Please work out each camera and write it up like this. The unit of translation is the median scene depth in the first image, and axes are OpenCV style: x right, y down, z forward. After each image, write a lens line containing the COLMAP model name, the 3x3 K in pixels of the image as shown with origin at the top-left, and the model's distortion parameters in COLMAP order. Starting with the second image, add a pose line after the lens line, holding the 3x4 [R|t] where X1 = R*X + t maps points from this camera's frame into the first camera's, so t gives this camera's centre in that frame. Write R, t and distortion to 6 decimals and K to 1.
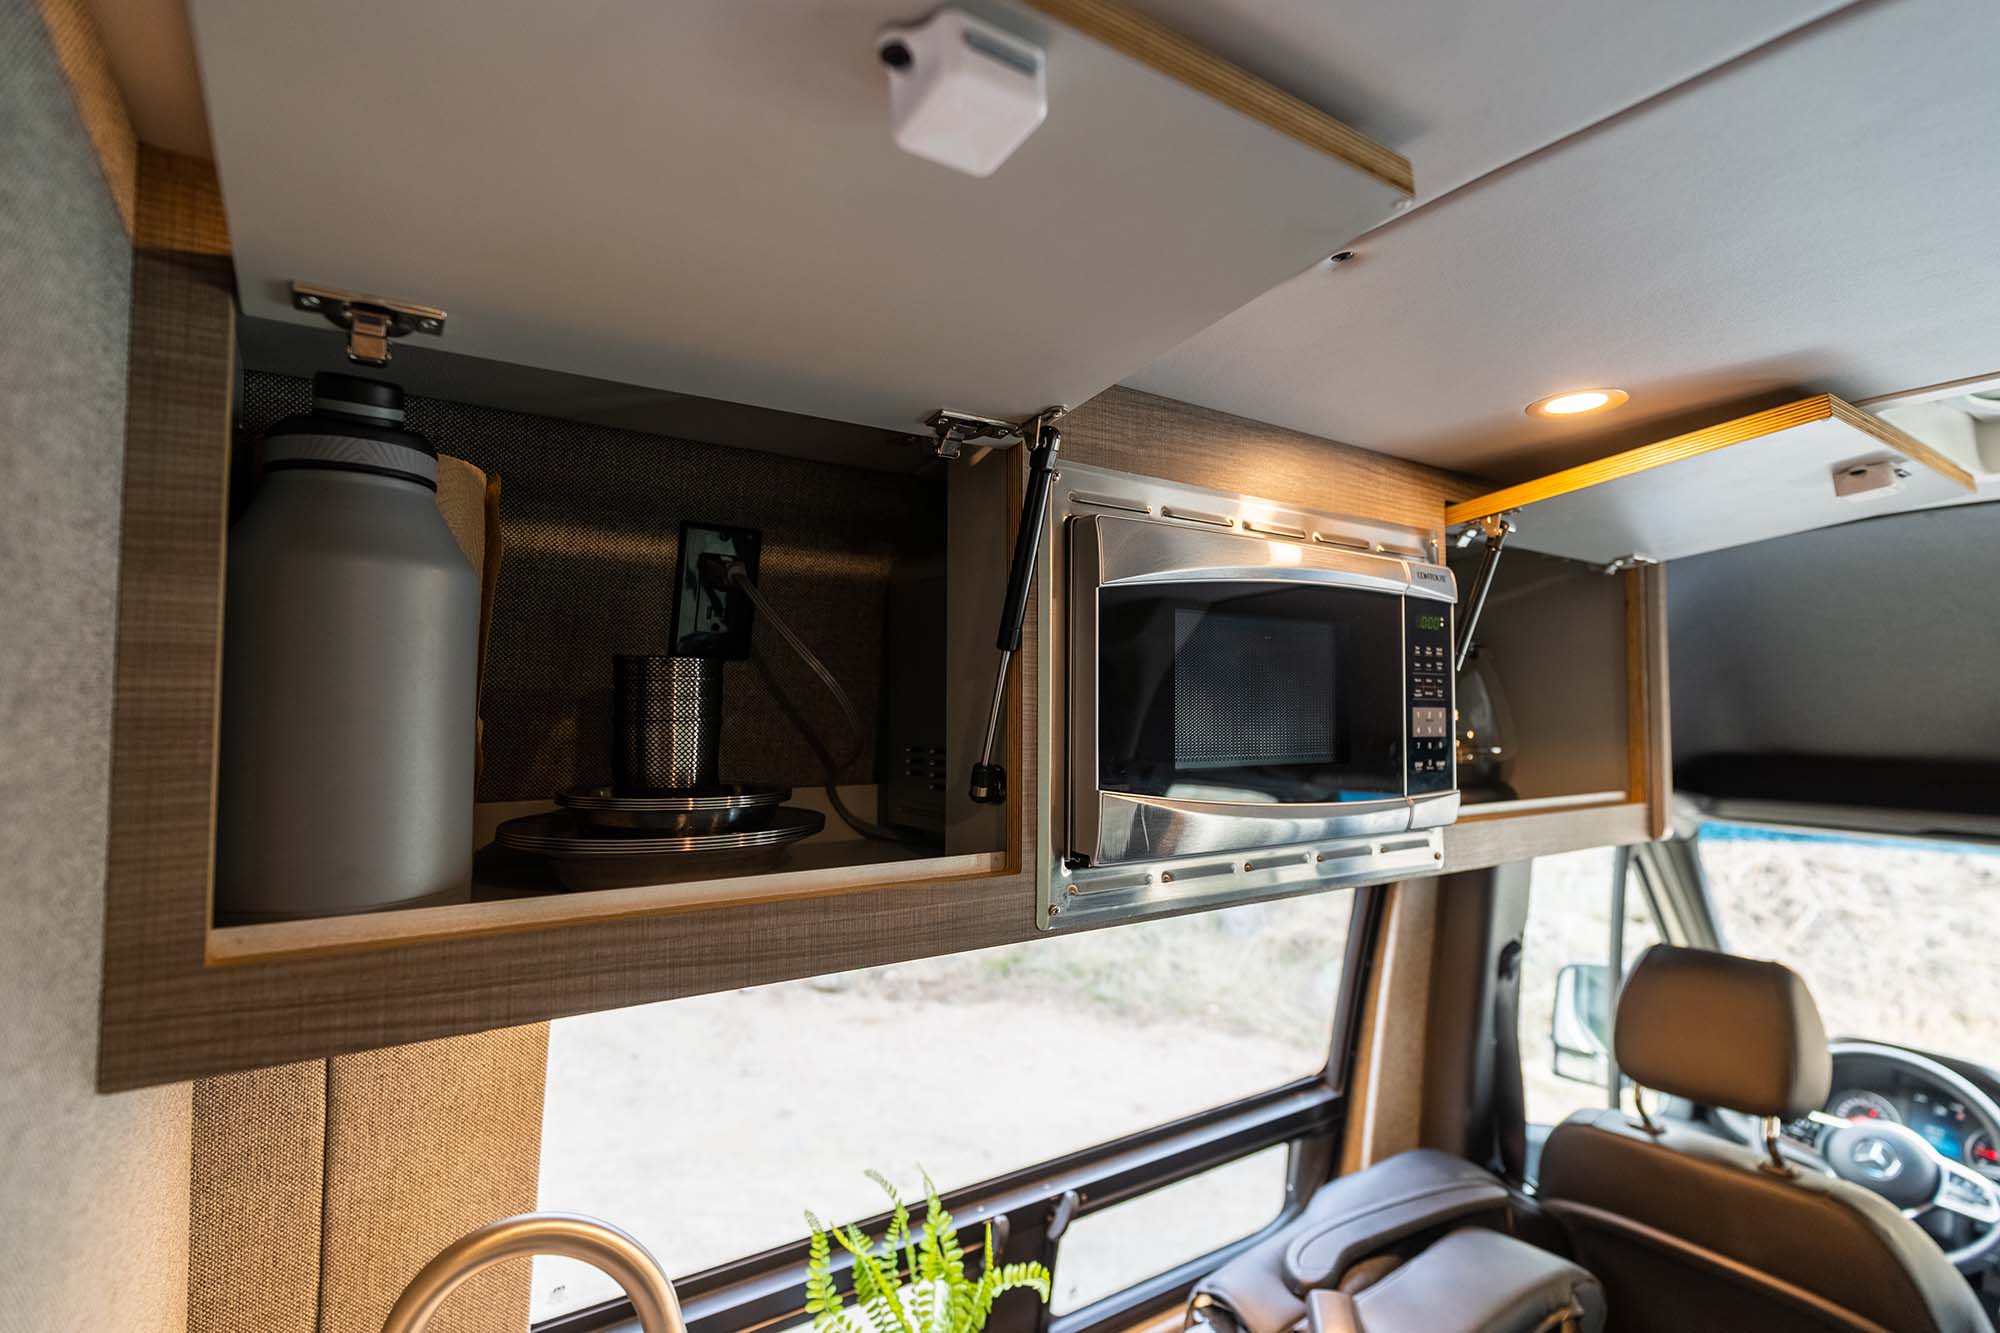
lens RADIAL K [[987.1, 0, 1000.0], [0, 987.1, 666.5], [0, 0, 1]] dist [0.000587, 0.000210]
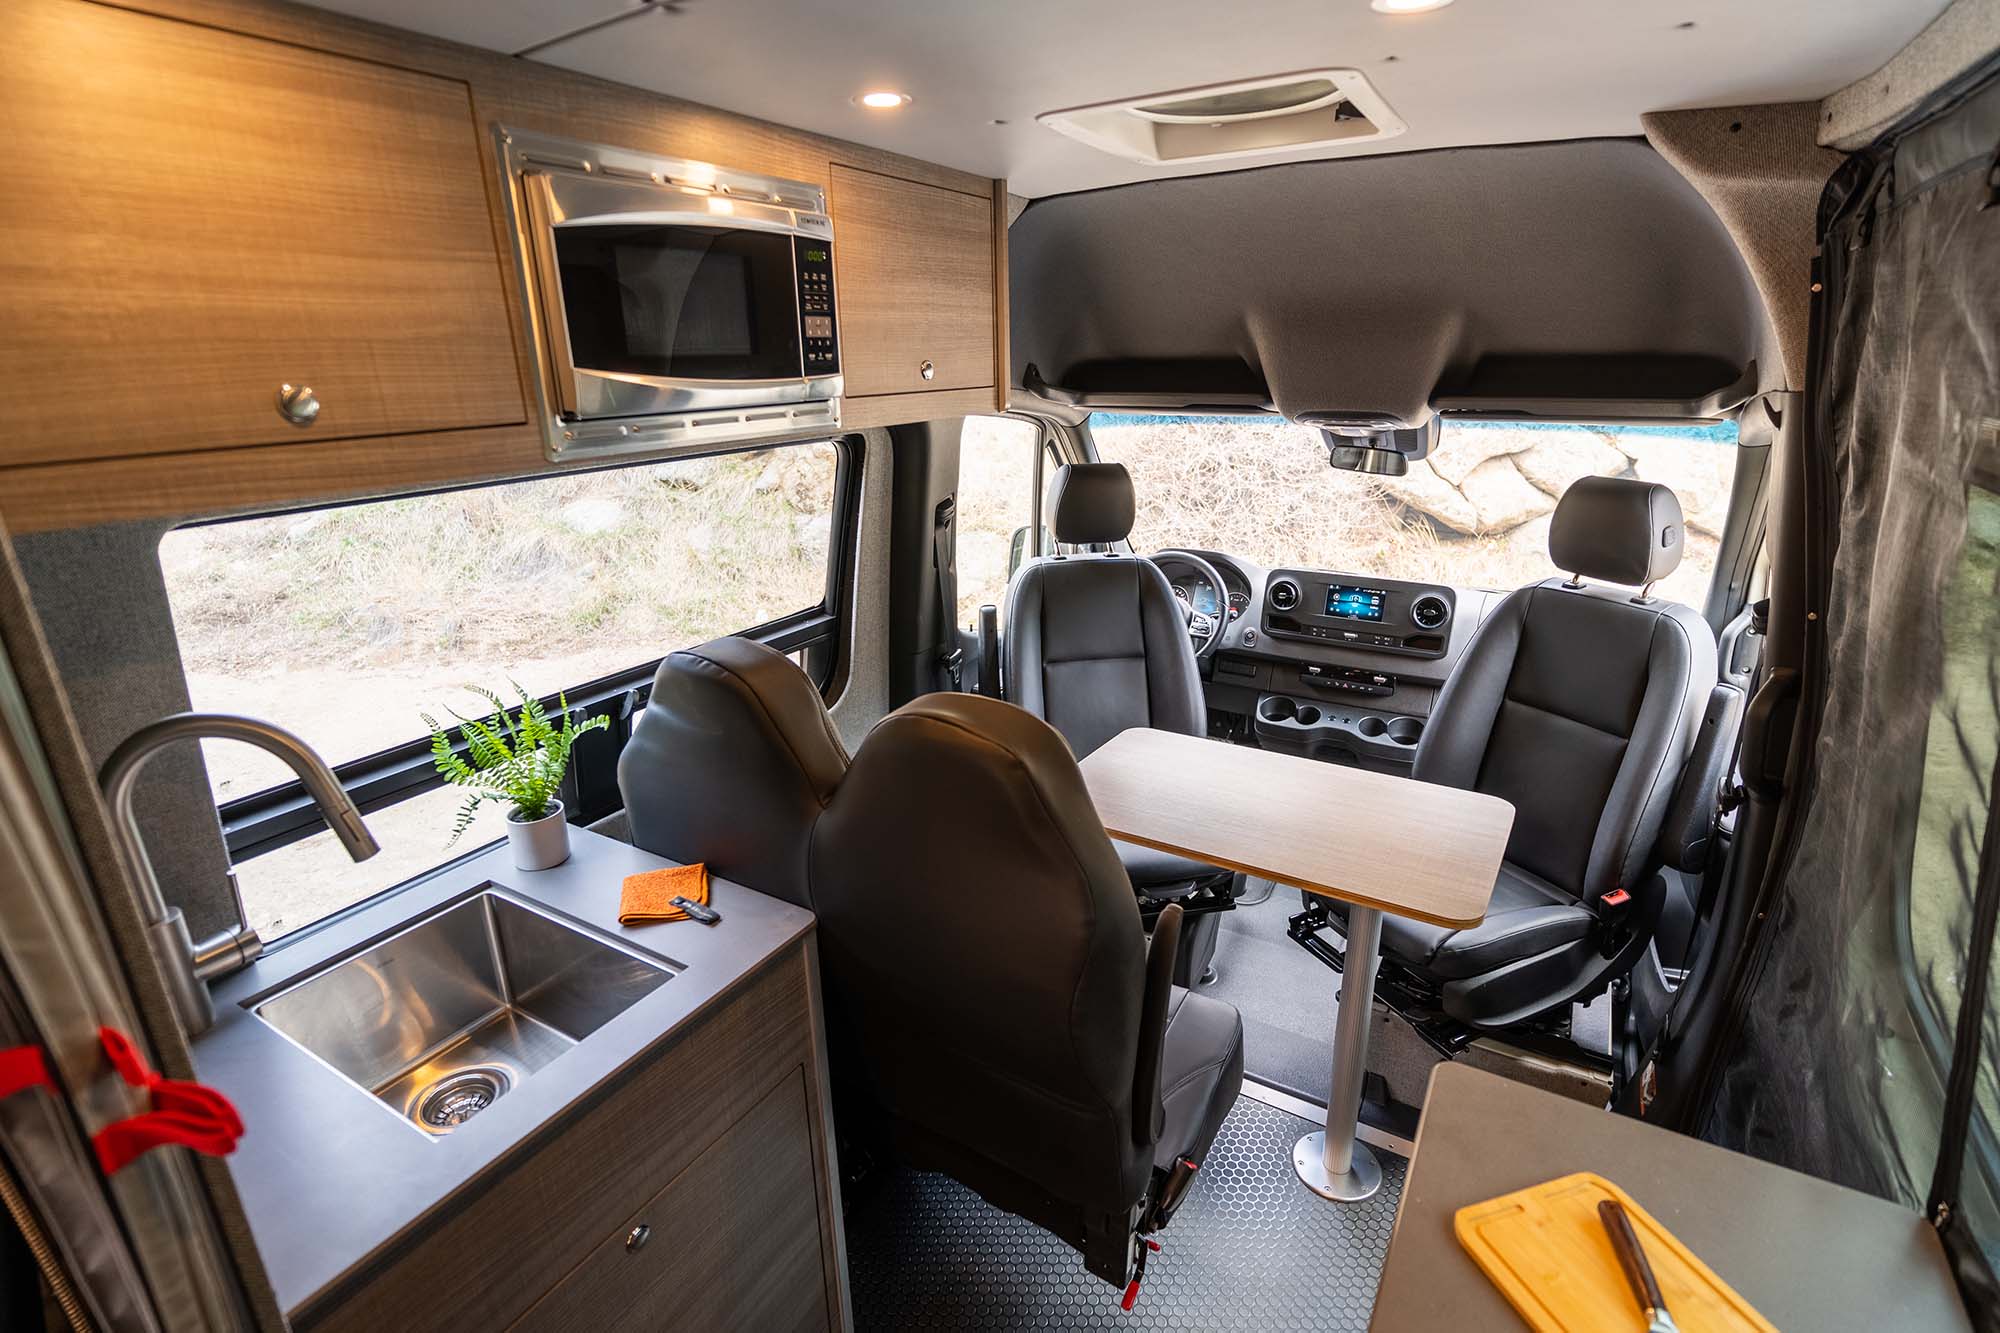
lens RADIAL K [[952.0, 0, 1006.2], [0, 952.0, 668.3], [0, 0, 1]] dist [-0.001761, 0.000273]
pose [[0.909692, -0.152397, 0.386310, 0.049568], [0.004366, 0.933691, 0.358054, 0.023305], [-0.415260, -0.324032, 0.850037, -0.533510]]
